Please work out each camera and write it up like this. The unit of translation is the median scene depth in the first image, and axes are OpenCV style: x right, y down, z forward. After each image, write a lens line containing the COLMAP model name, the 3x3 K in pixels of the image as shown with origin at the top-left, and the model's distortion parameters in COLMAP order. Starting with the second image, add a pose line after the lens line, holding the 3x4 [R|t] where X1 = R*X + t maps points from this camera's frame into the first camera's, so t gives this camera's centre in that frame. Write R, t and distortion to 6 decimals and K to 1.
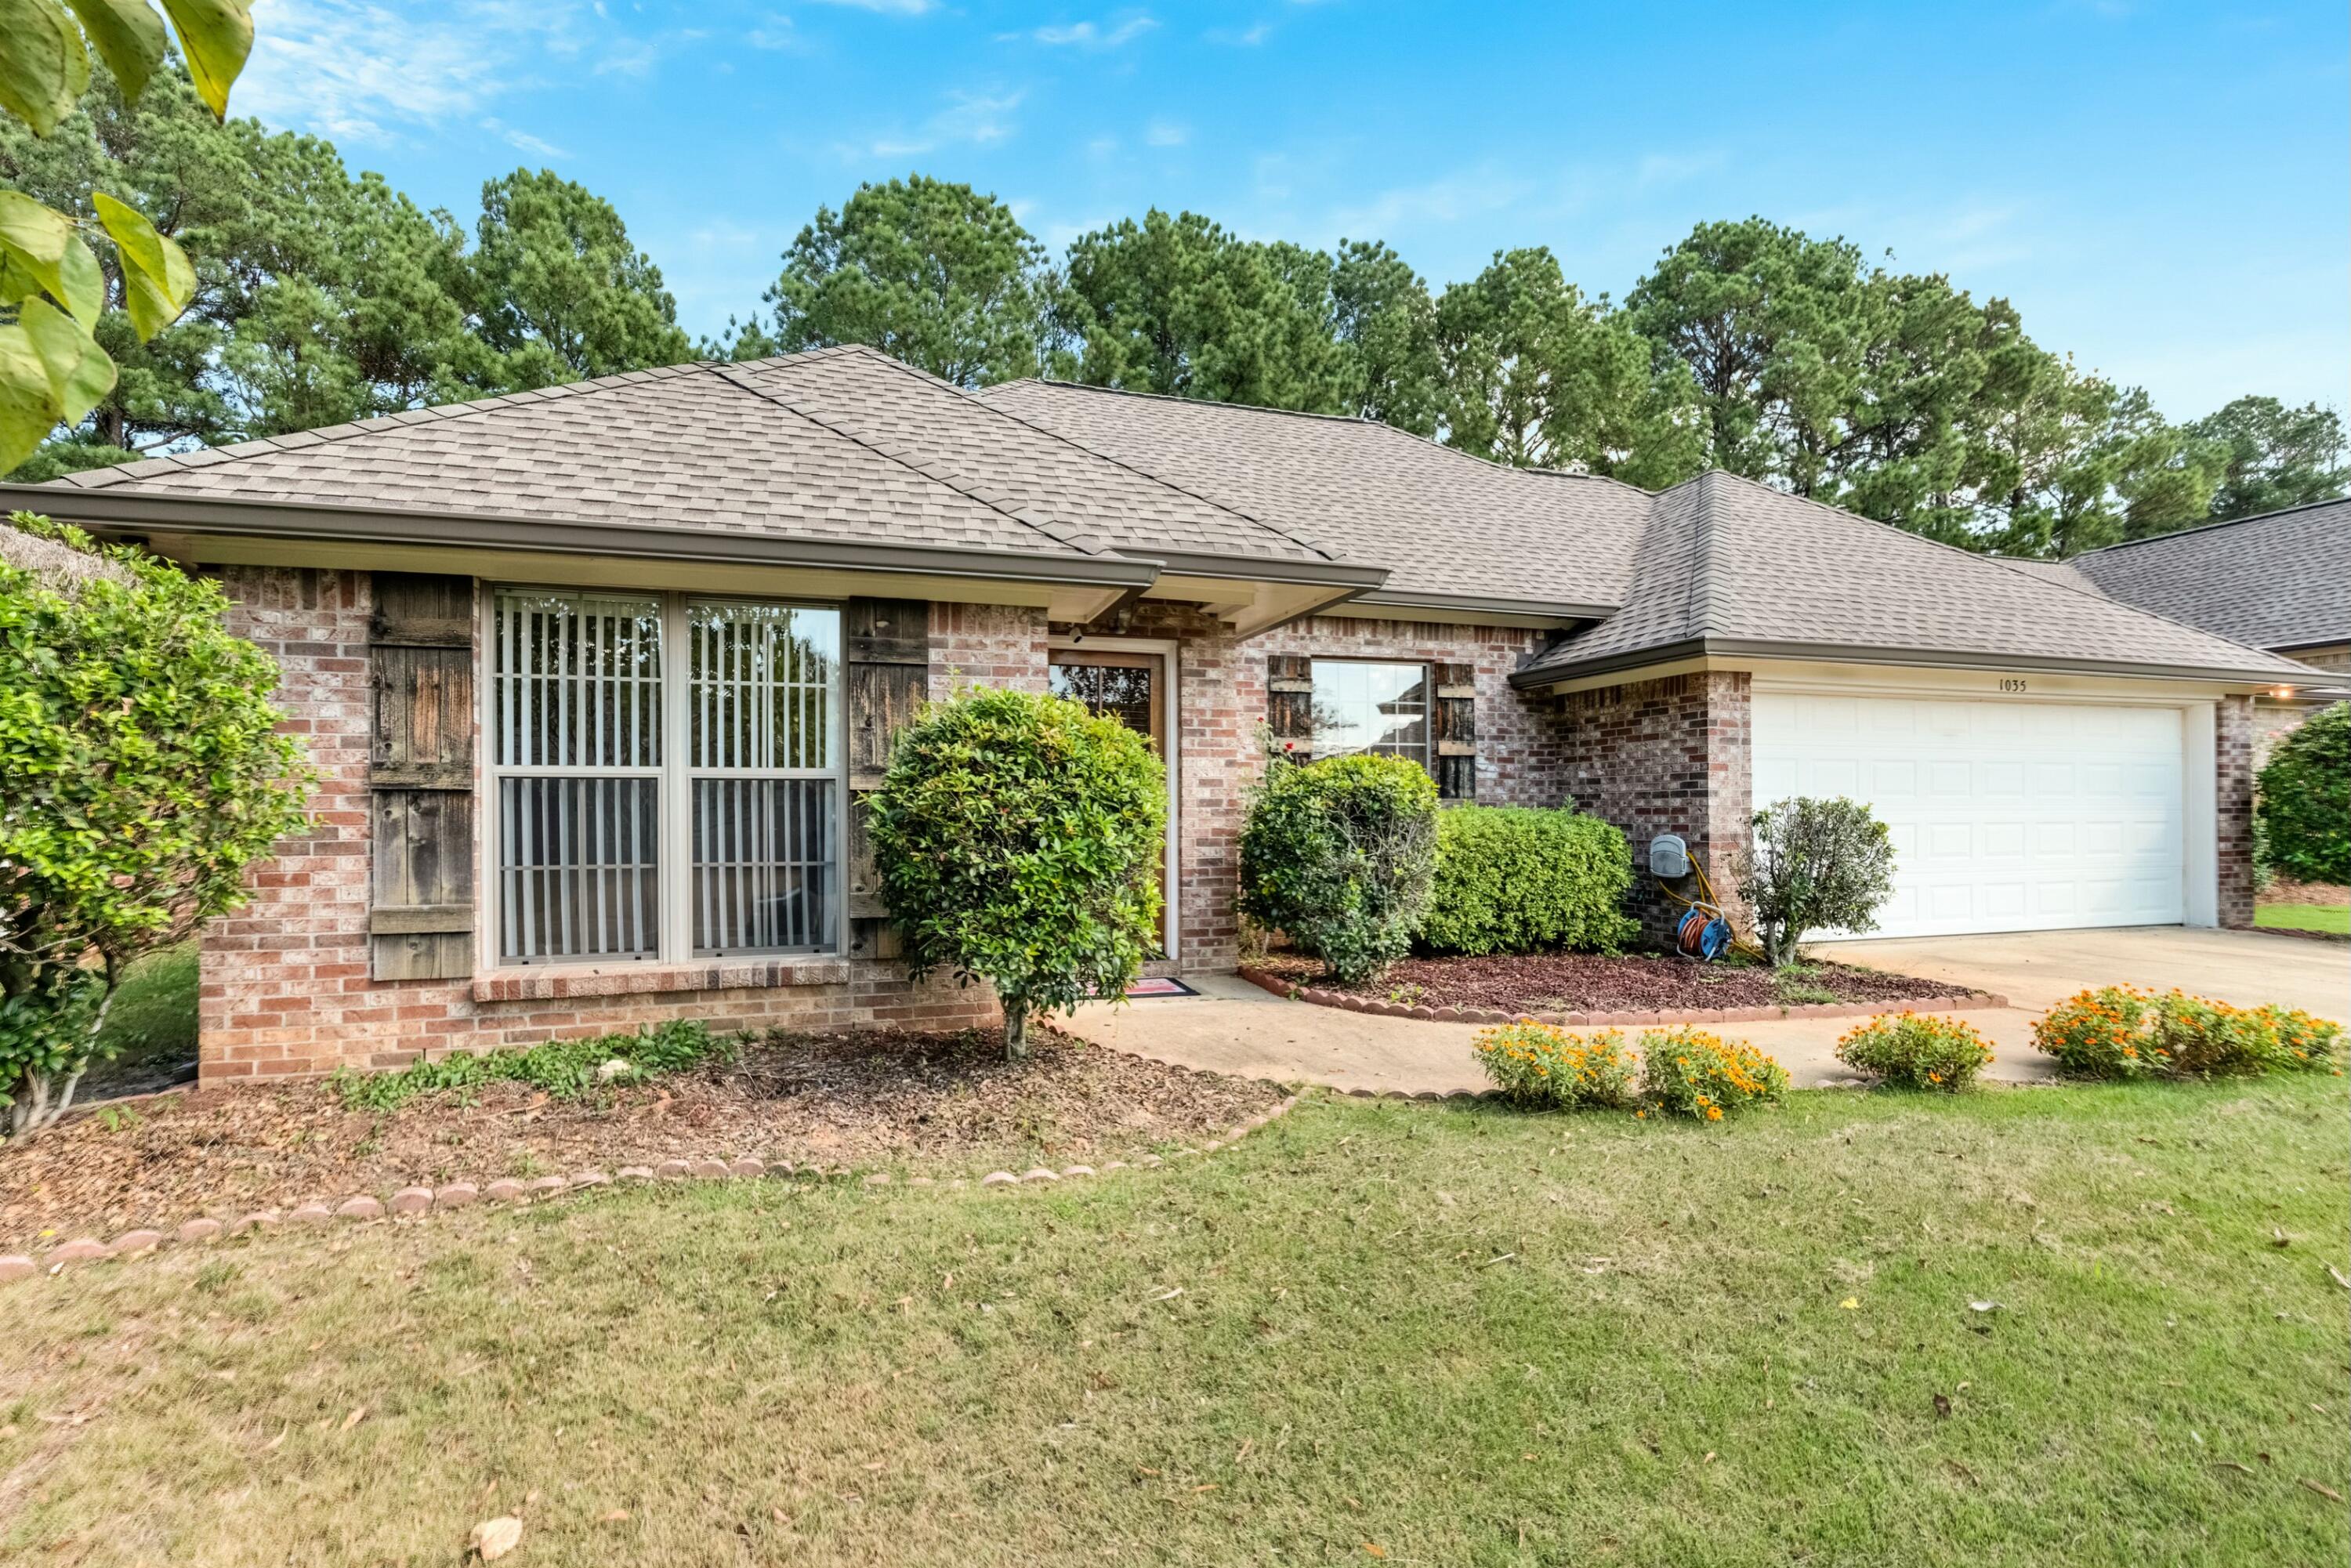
lens RADIAL K [[1077.7, 0, 1188.9], [0, 1077.7, 777.2], [0, 0, 1]] dist [-0.002340, -0.001257]
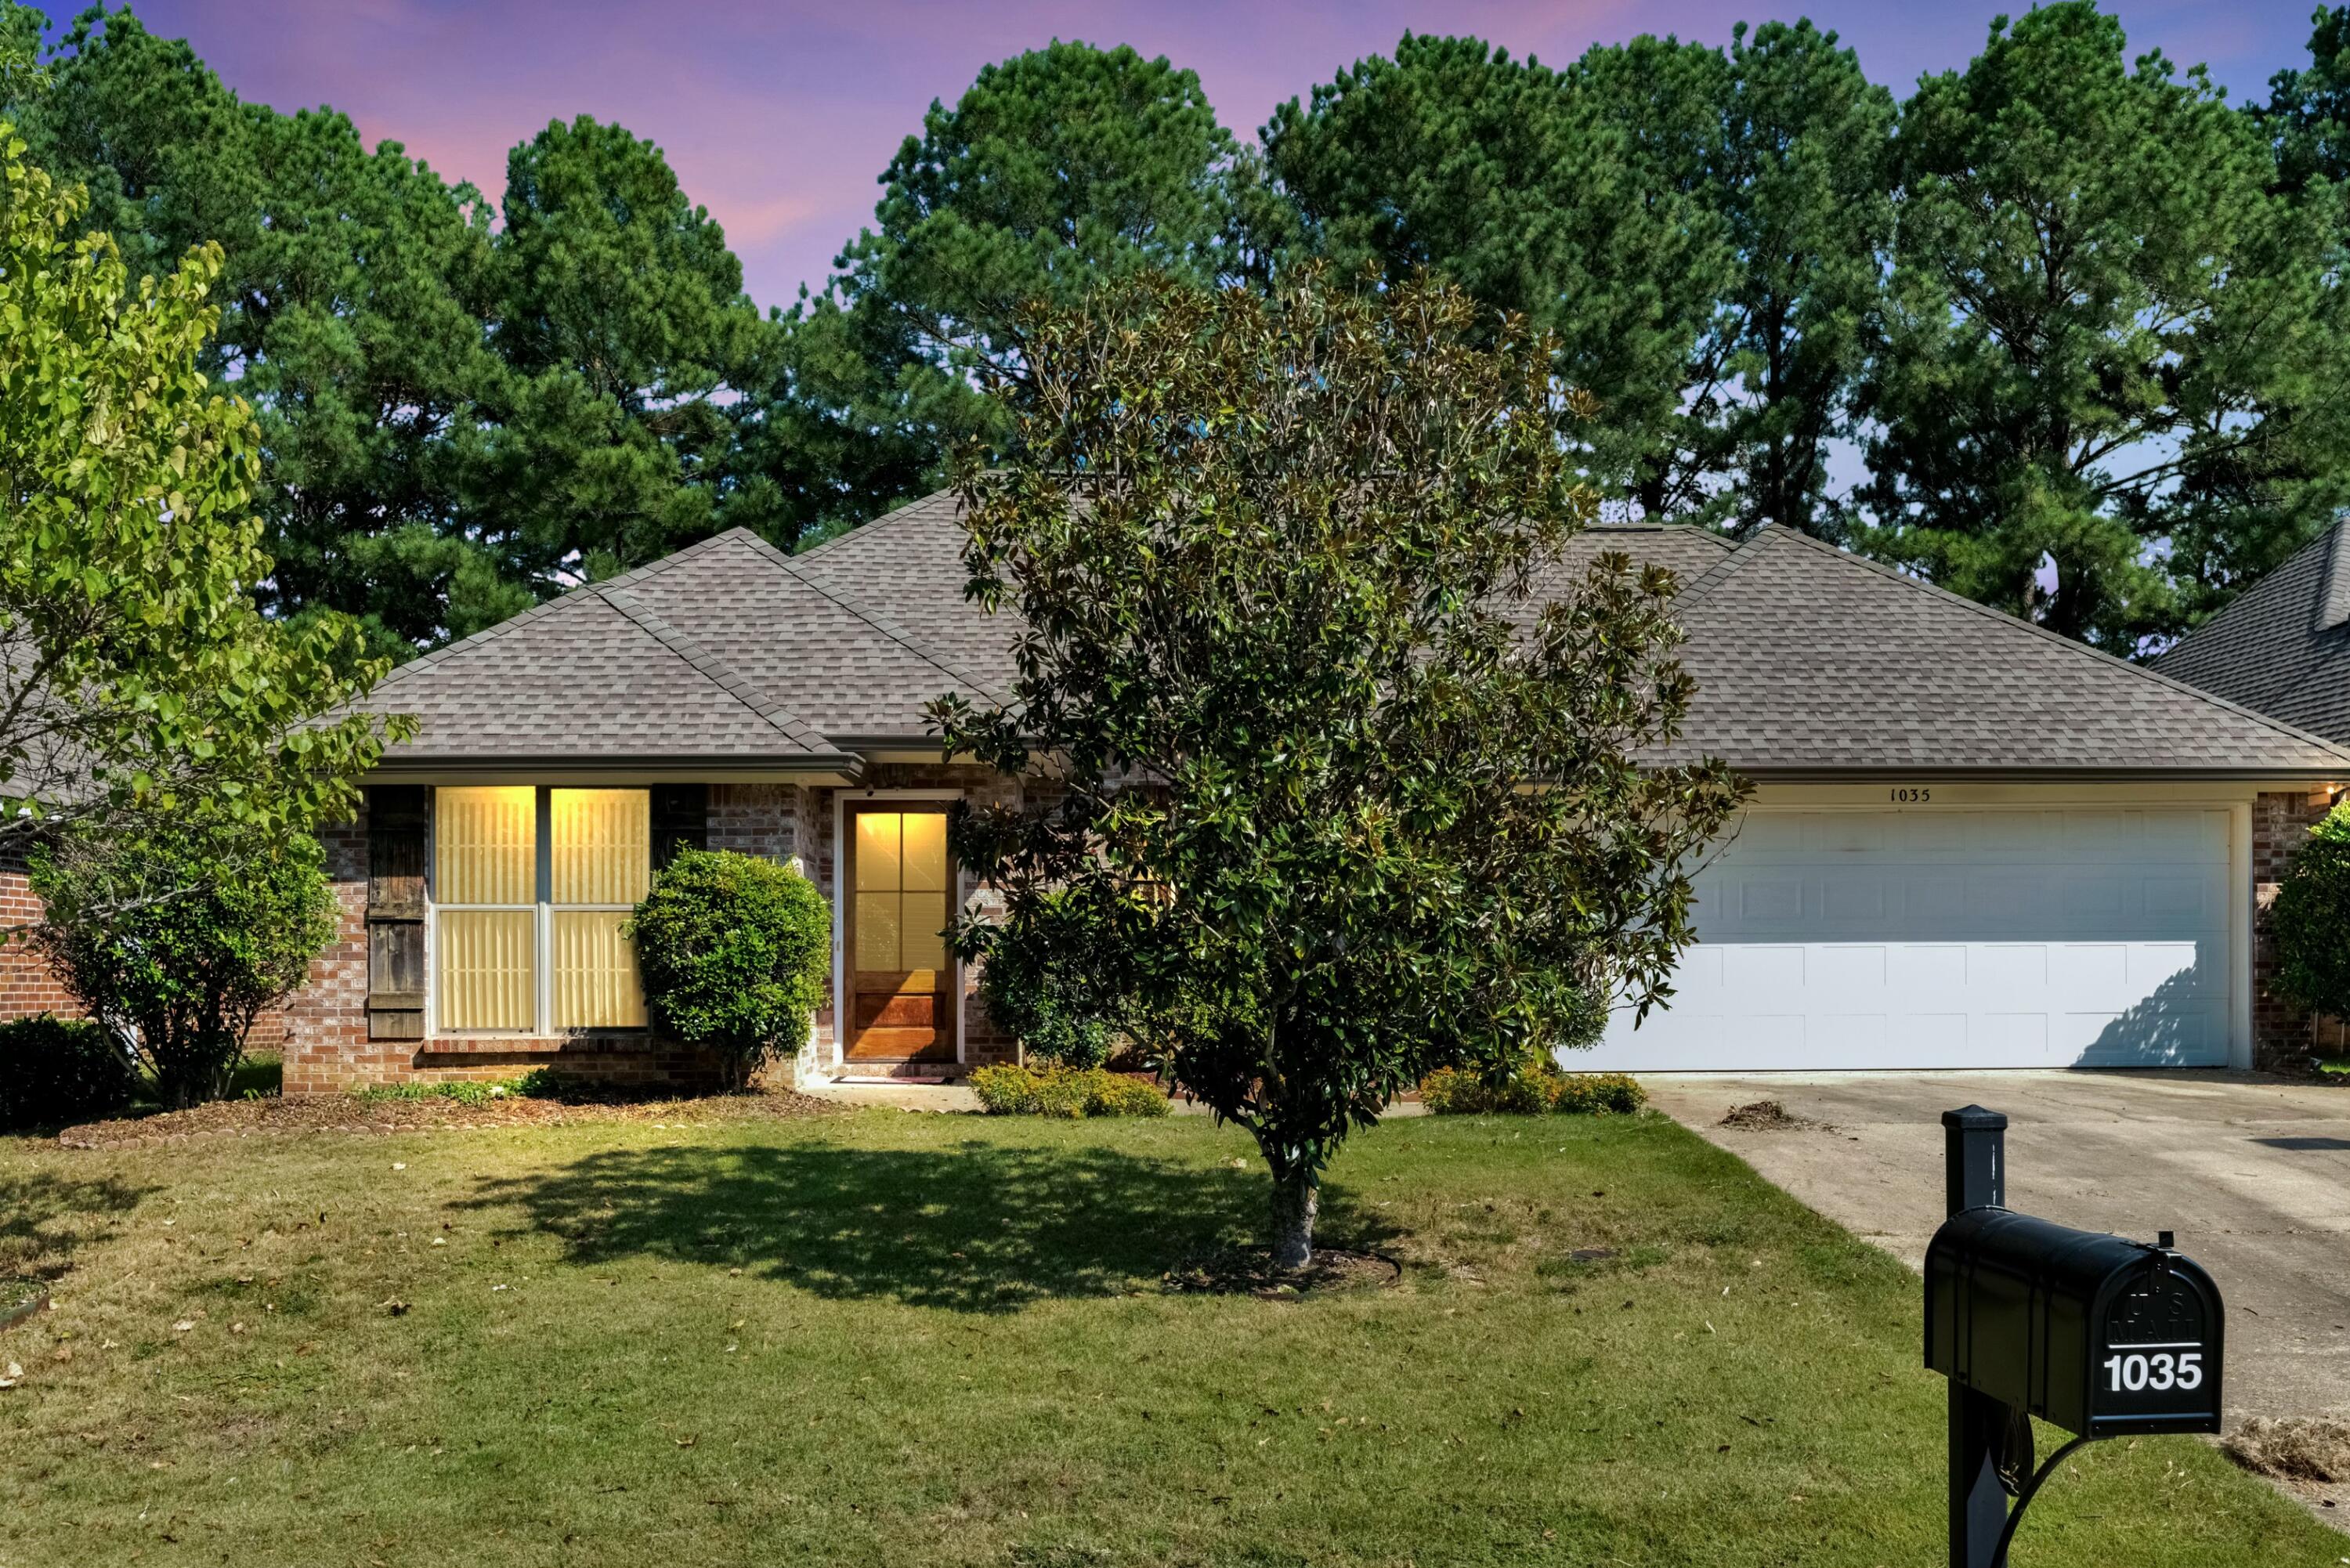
lens RADIAL K [[2025.6, 0, 1171.8], [0, 2025.6, 861.4], [0, 0, 1]] dist [-0.020839, -0.019141]
pose [[0.960167, -0.016365, -0.278948, 0.638464], [0.010289, 0.999677, -0.023231, 0.003266], [0.279238, 0.019436, 0.960025, -0.808068]]
